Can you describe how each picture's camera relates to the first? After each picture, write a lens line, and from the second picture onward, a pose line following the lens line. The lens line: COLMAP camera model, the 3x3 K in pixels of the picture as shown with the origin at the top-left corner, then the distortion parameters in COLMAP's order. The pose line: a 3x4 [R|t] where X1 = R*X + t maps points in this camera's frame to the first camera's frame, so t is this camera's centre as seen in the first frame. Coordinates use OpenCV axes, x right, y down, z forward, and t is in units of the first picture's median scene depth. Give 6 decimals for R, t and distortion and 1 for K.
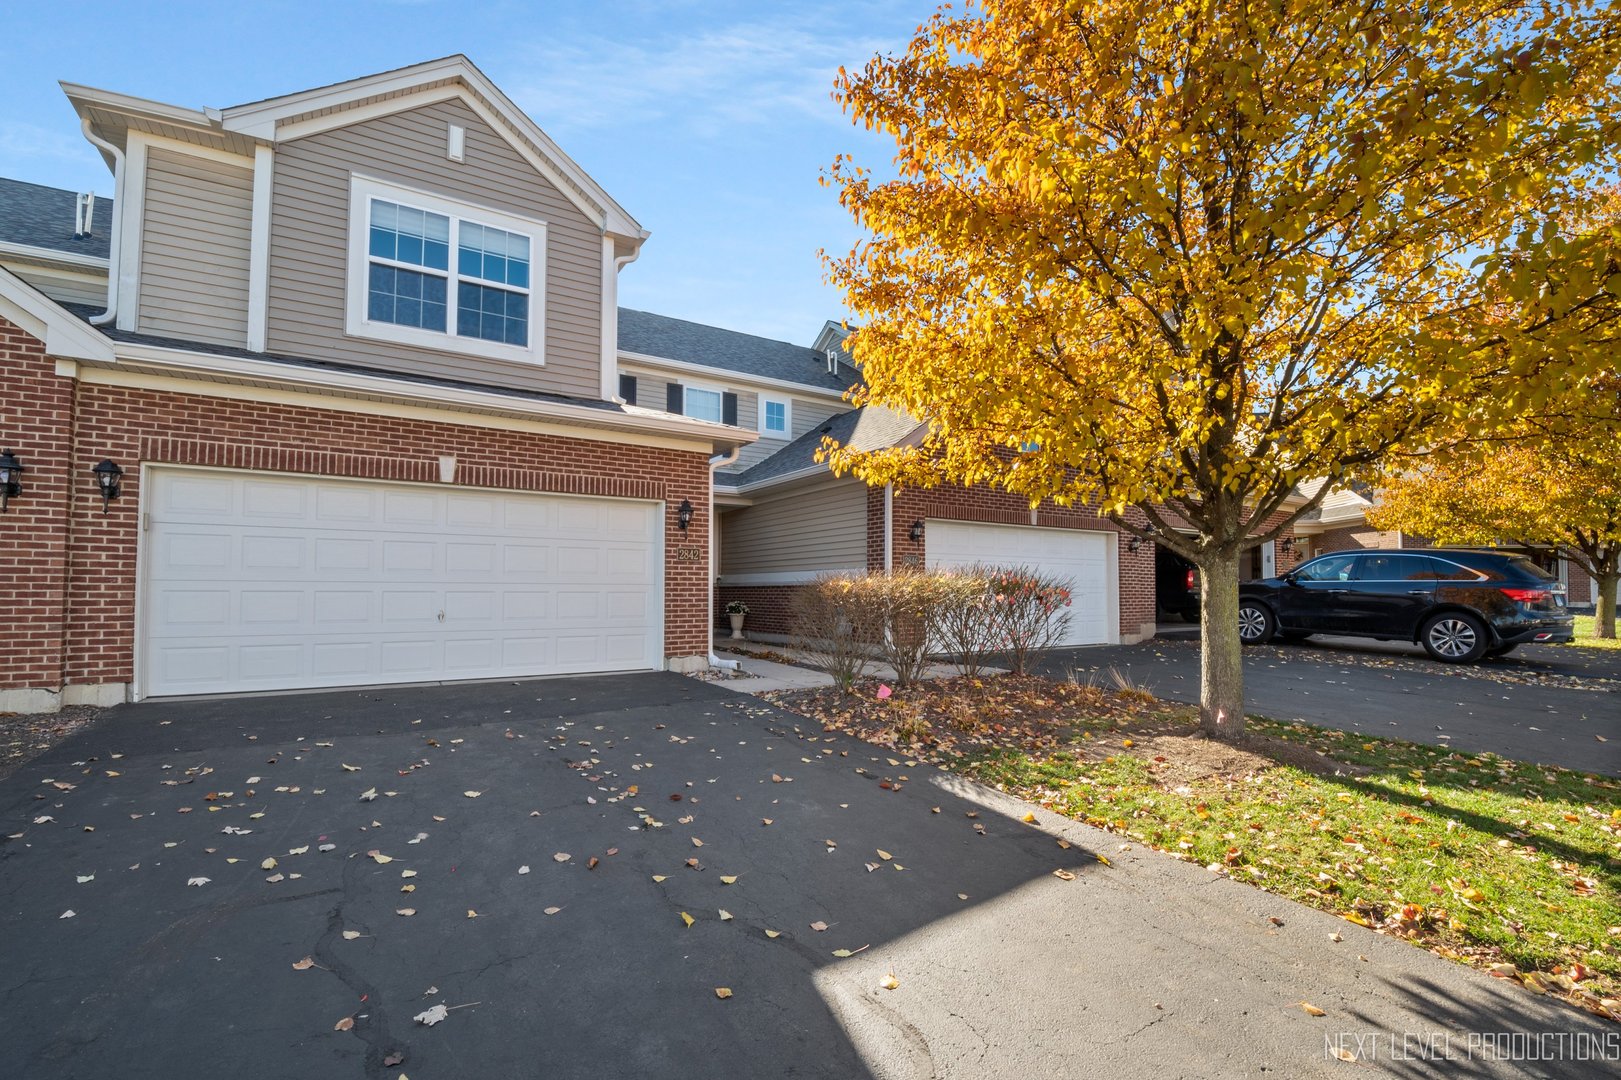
lens RADIAL K [[729.0, 0, 811.7], [0, 729.0, 560.1], [0, 0, 1]] dist [-0.000655, -0.010394]
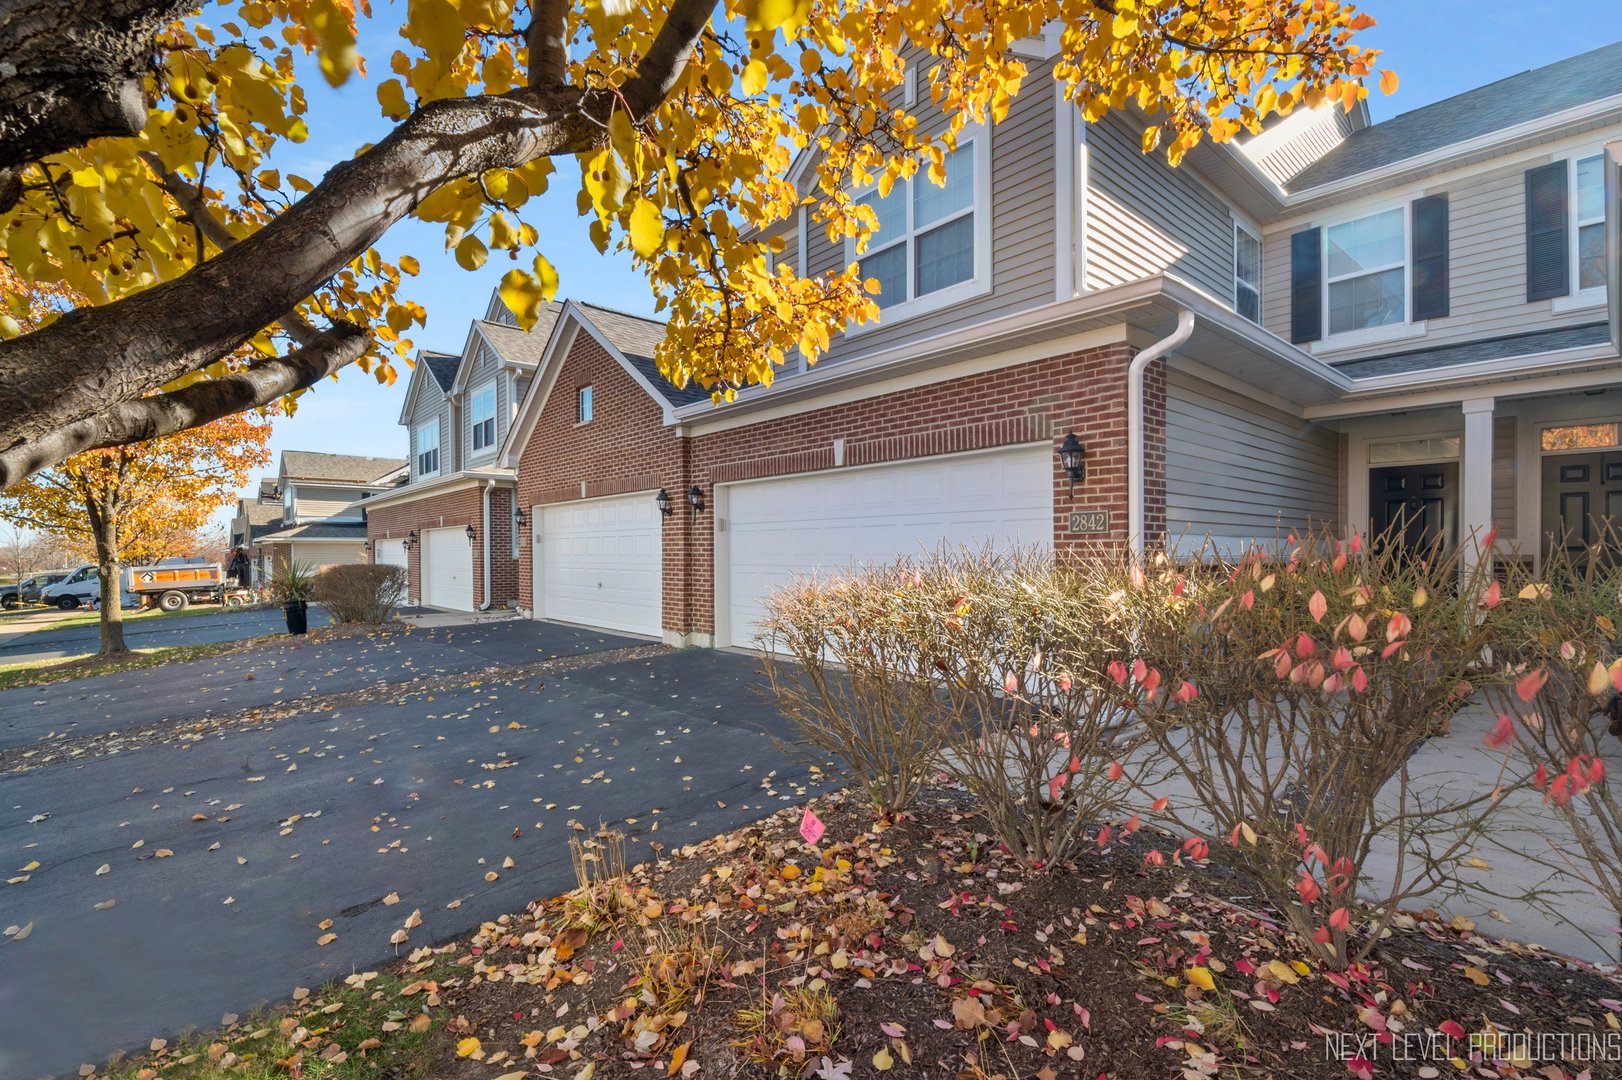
lens RADIAL K [[729.5, 0, 812.2], [0, 729.5, 560.2], [0, 0, 1]] dist [-0.000655, -0.010394]
pose [[0.145189, 0.005683, -0.989388, 0.422707], [0.040273, 0.999121, 0.011648, 0.006370], [0.988584, -0.041536, 0.144832, 0.747309]]
